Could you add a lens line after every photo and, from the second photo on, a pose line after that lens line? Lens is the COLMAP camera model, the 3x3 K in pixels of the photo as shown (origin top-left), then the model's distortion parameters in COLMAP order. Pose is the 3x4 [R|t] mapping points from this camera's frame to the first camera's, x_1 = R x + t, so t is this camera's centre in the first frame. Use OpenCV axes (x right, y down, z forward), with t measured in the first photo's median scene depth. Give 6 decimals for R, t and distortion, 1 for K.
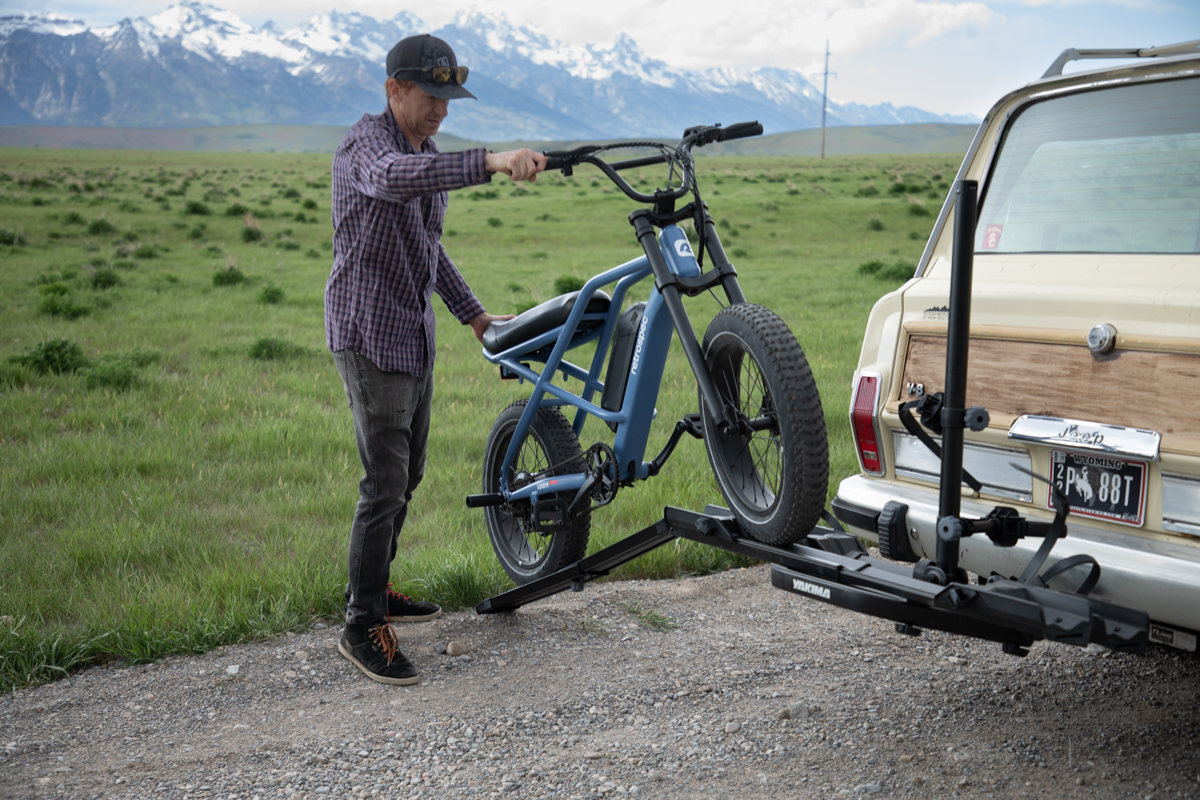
lens RADIAL K [[1851.0, 0, 600.0], [0, 1851.0, 384.0], [0, 0, 1]] dist [0.266739, 0.051226]
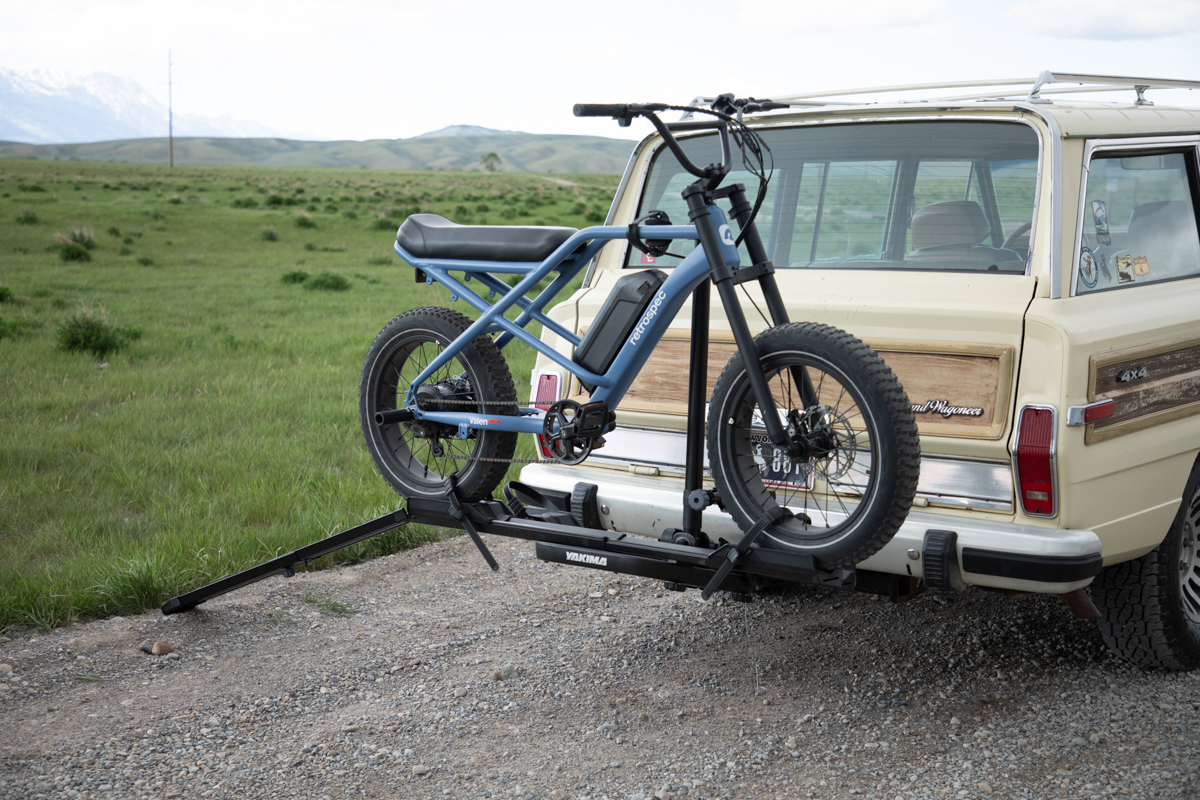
lens RADIAL K [[1799.7, 0, 600.0], [0, 1799.7, 400.0], [0, 0, 1]] dist [0.242097, 0.200786]
pose [[0.929543, -0.028117, 0.367641, -0.222045], [0.026049, 0.999605, 0.010588, 0.000434], [-0.367793, -0.000265, 0.929908, -0.032562]]
